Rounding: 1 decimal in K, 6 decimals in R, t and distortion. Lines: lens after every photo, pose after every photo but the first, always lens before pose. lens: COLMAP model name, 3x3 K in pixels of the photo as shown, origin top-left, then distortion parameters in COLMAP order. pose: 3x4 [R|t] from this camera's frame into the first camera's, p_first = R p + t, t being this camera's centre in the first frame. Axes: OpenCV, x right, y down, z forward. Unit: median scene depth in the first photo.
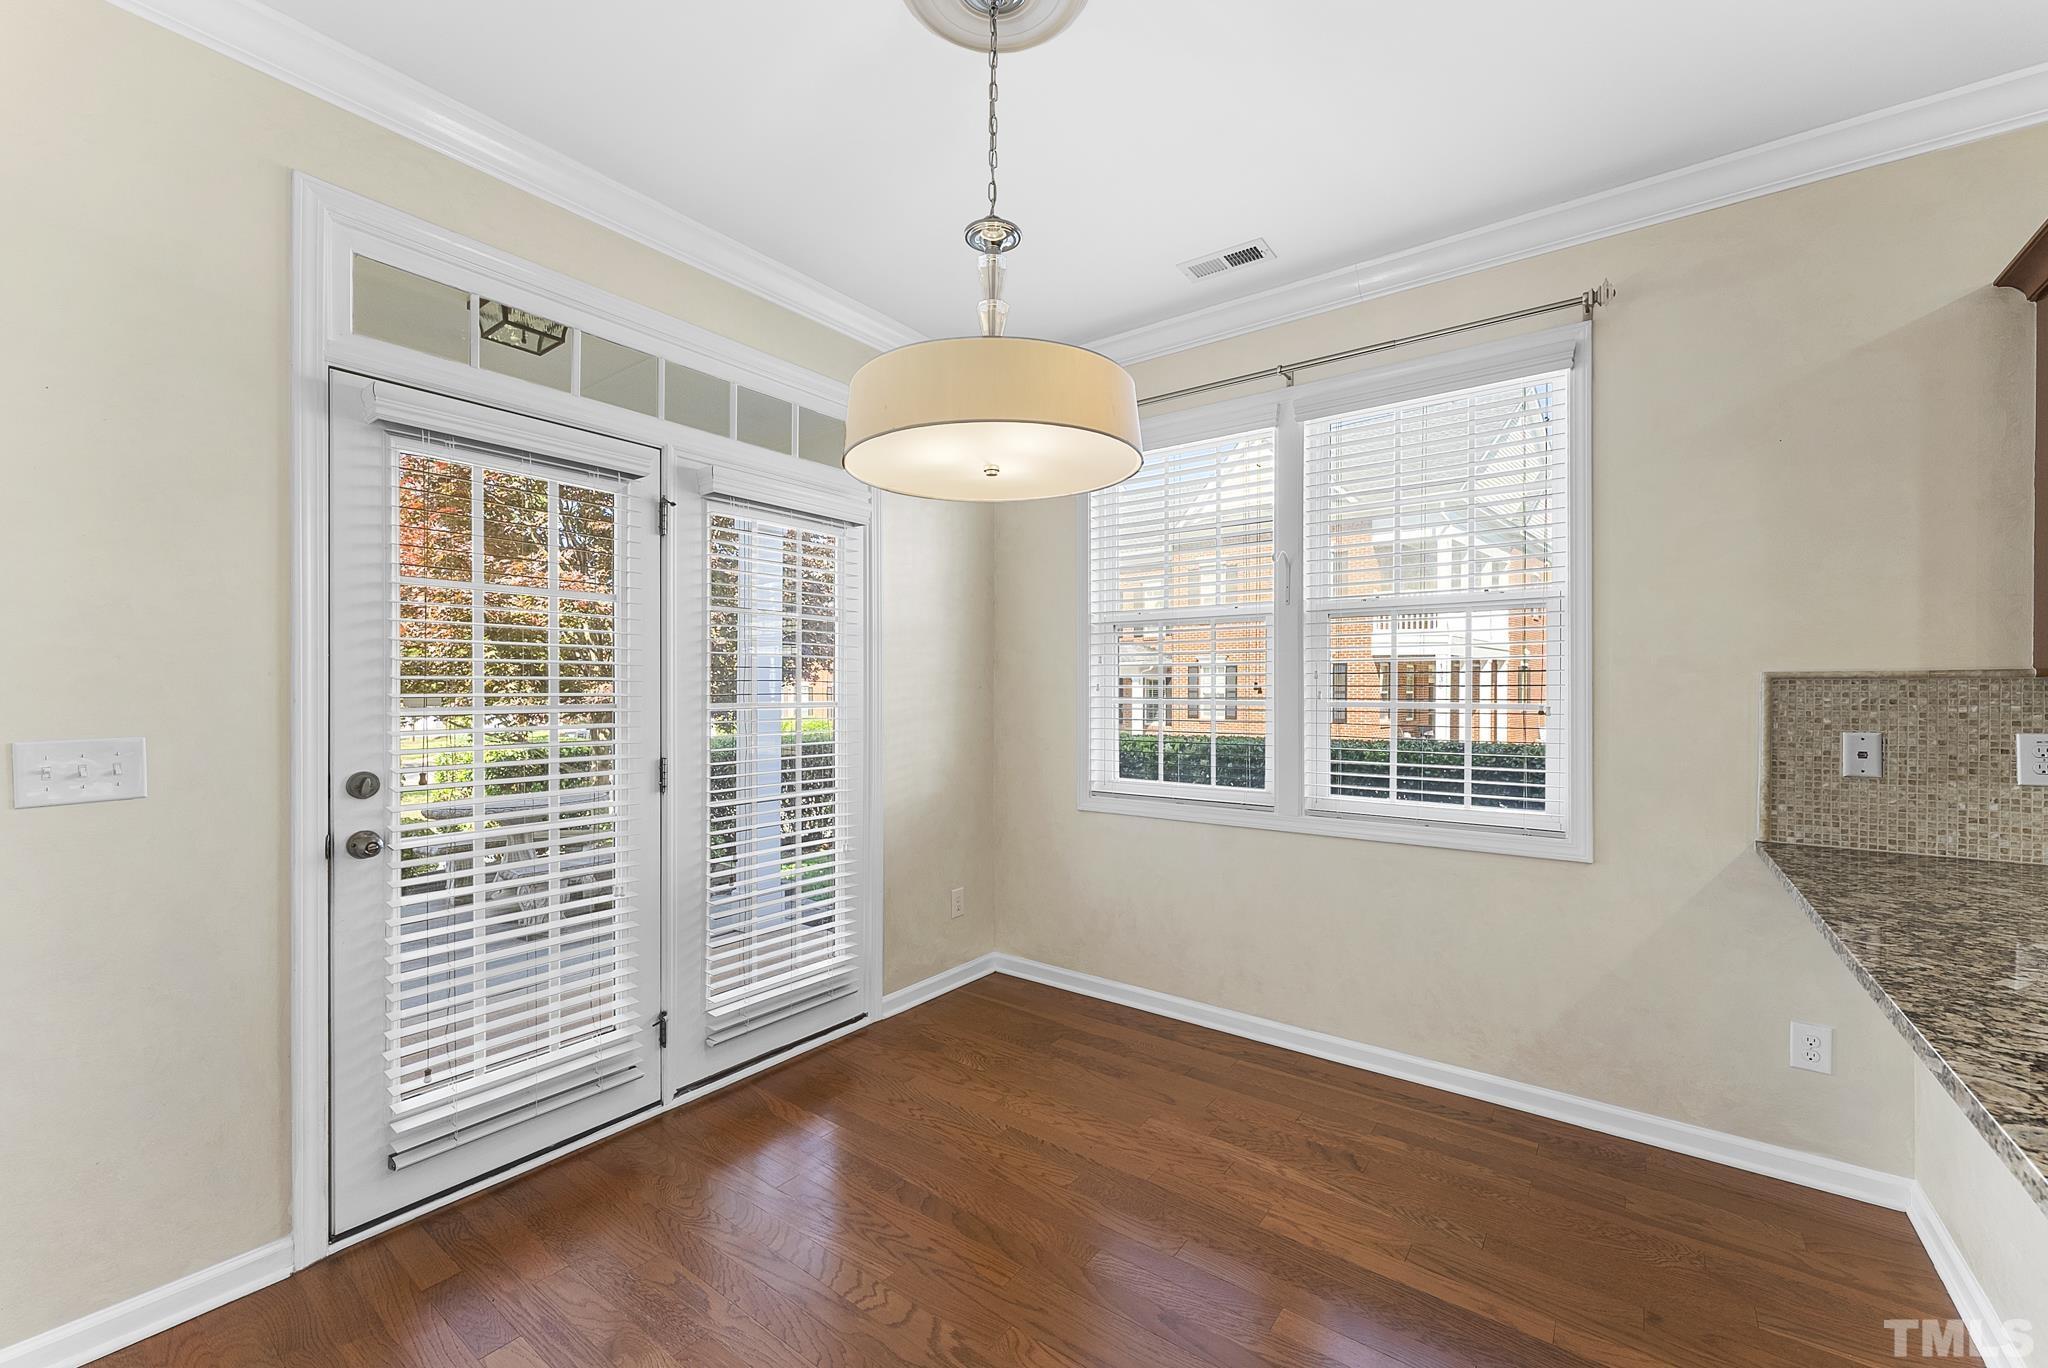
lens RADIAL K [[821.2, 0, 1013.8], [0, 821.2, 691.4], [0, 0, 1]] dist [0.000568, -0.000194]
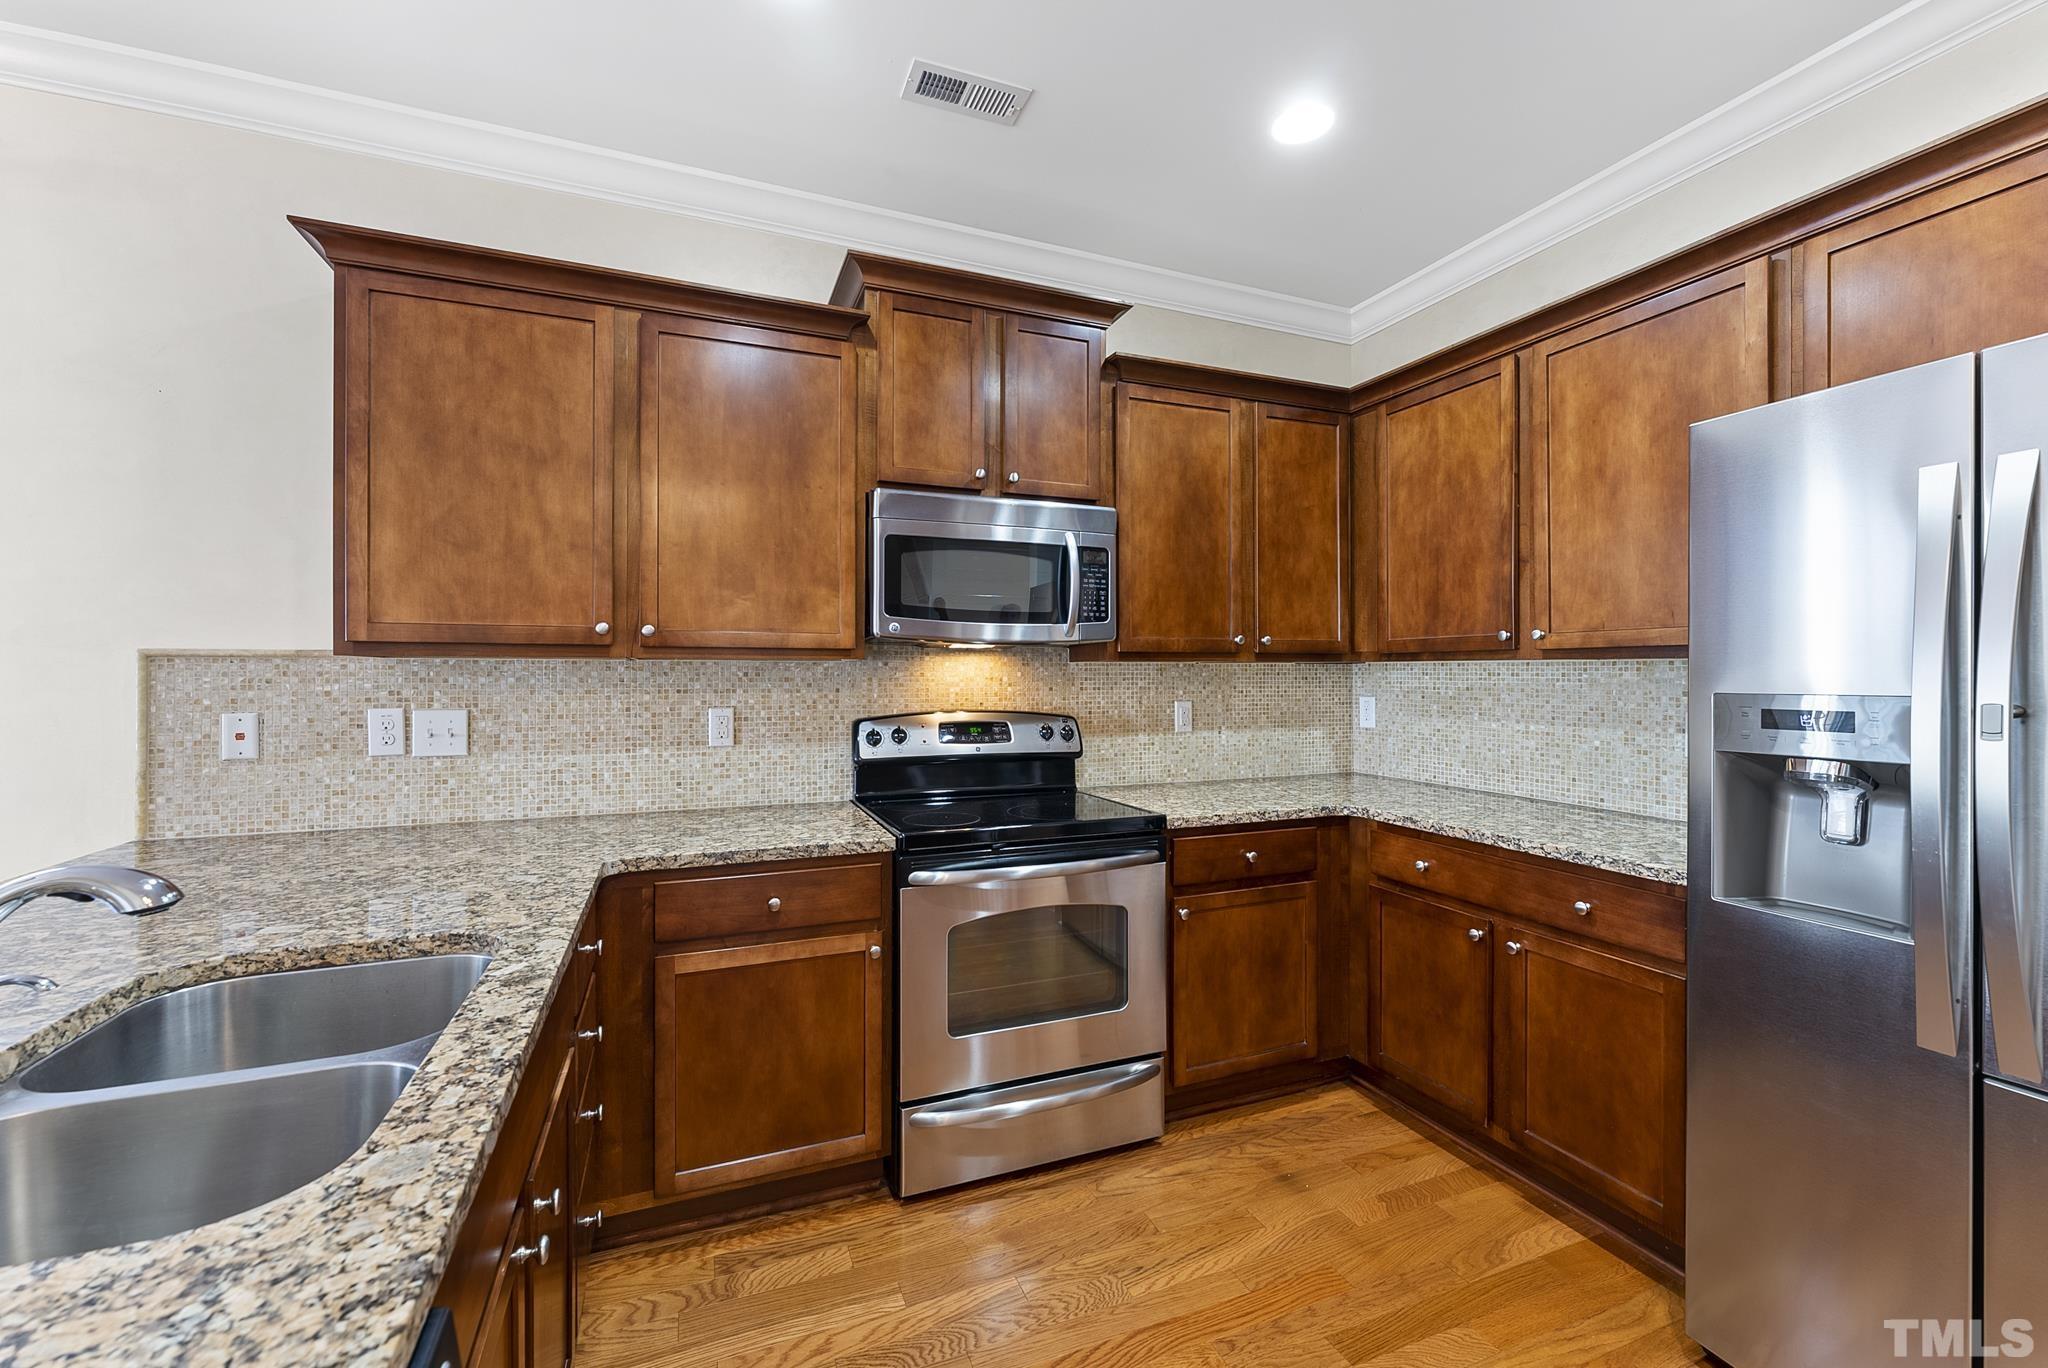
lens RADIAL K [[845.9, 0, 1027.8], [0, 845.9, 674.8], [0, 0, 1]] dist [-0.000366, -0.000195]
pose [[0.509457, -0.002744, 0.860492, 0.592179], [0.003376, 0.999994, 0.001190, 0.006321], [-0.860490, 0.002299, 0.509463, -0.273349]]
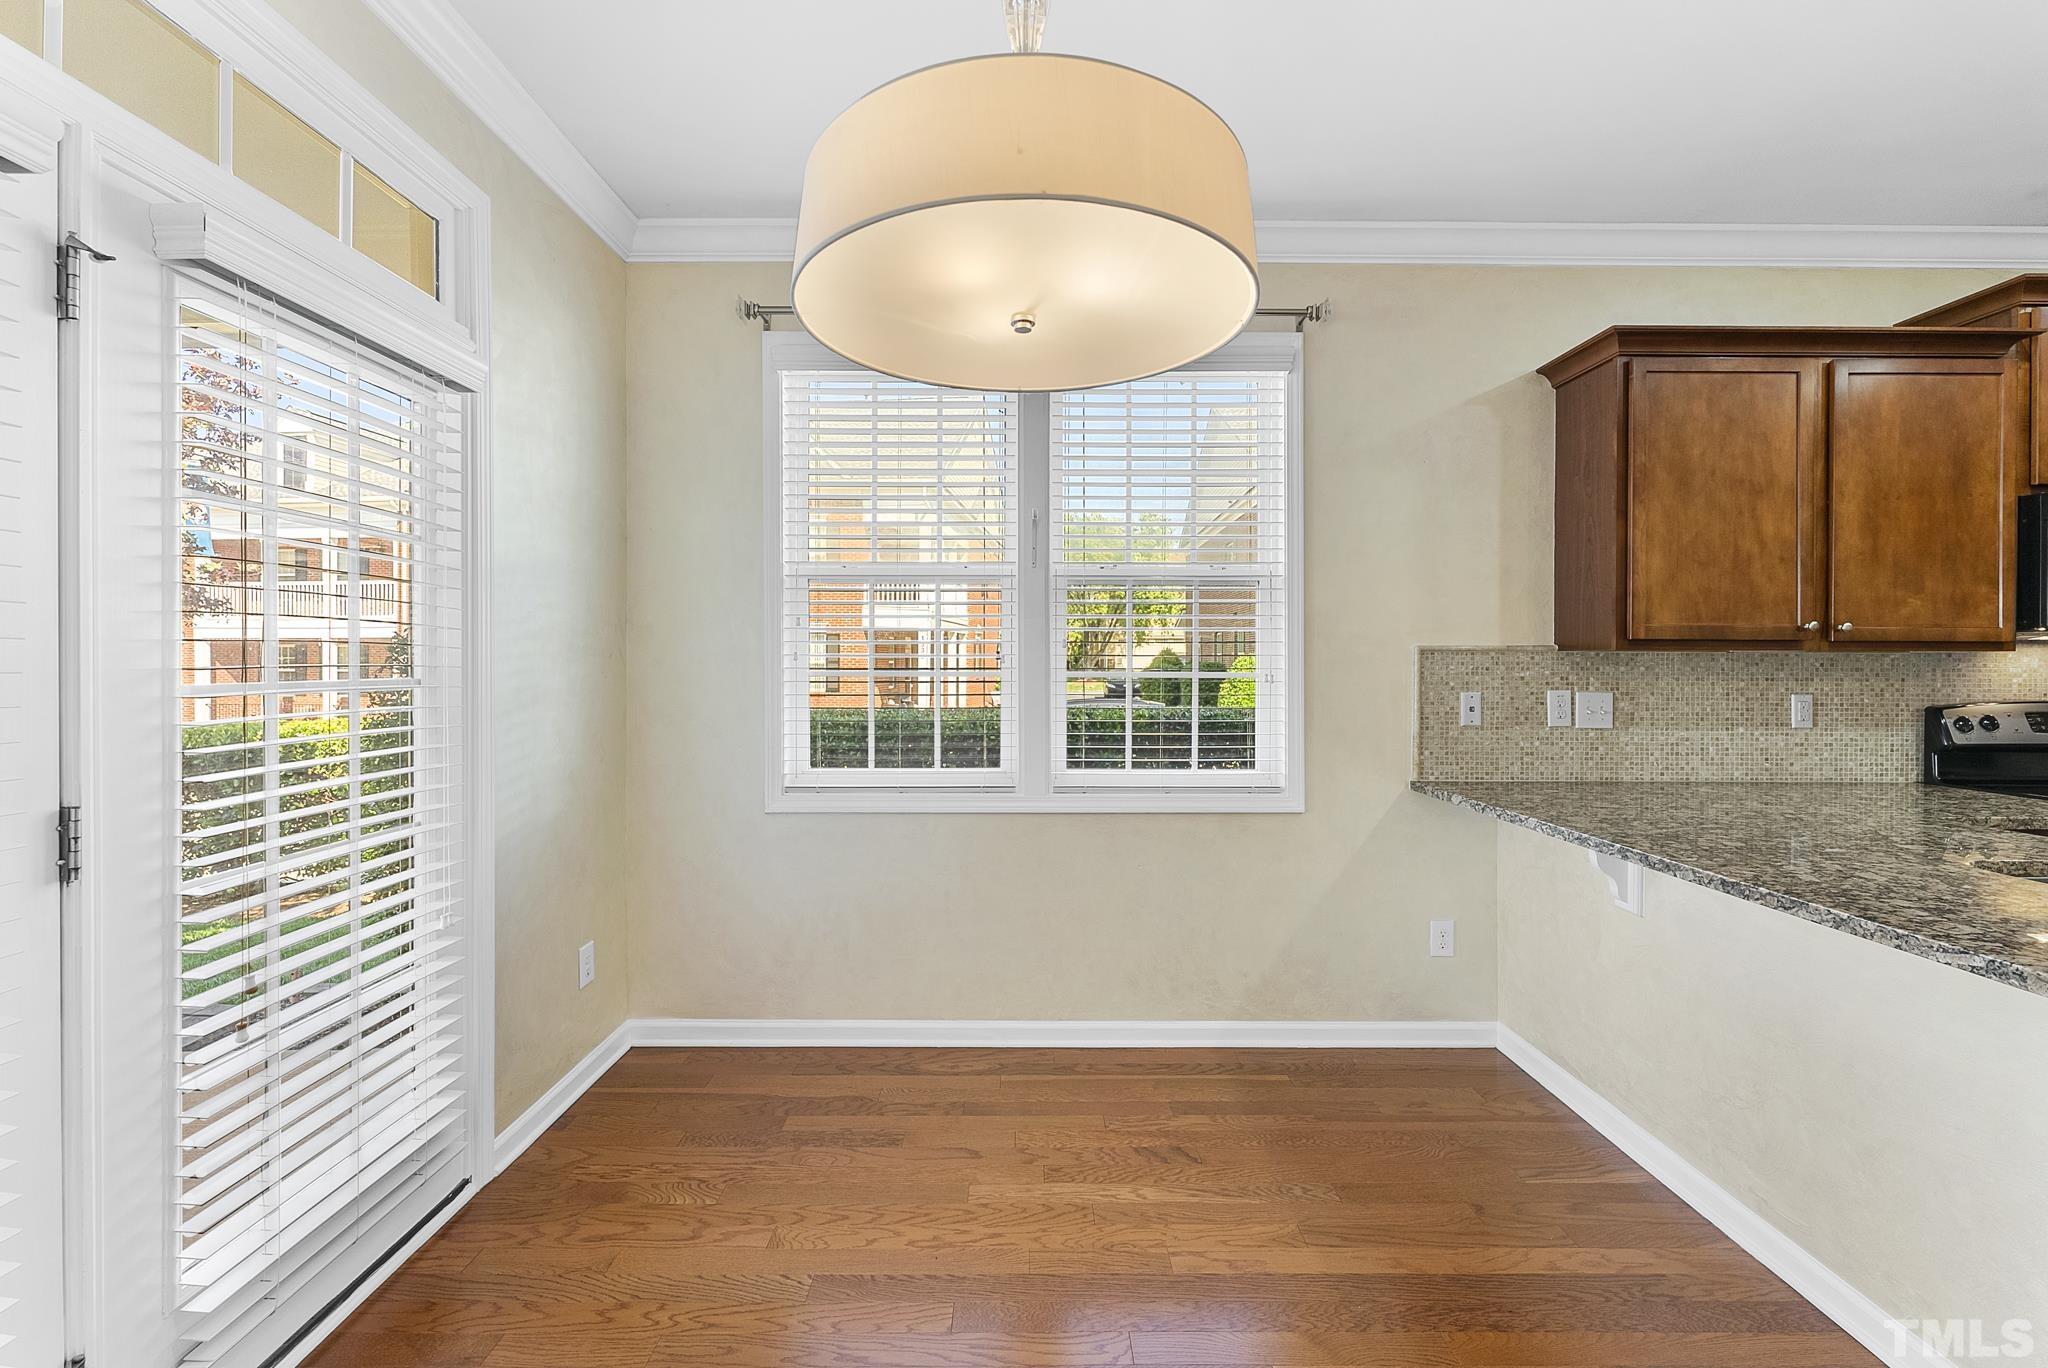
lens RADIAL K [[826.7, 0, 1026.7], [0, 826.7, 663.5], [0, 0, 1]] dist [-0.000459, -0.000051]
pose [[0.797080, -0.001674, 0.603872, -0.305536], [0.000397, 0.999997, 0.002248, 0.000700], [-0.603874, -0.001552, 0.797078, 0.341105]]
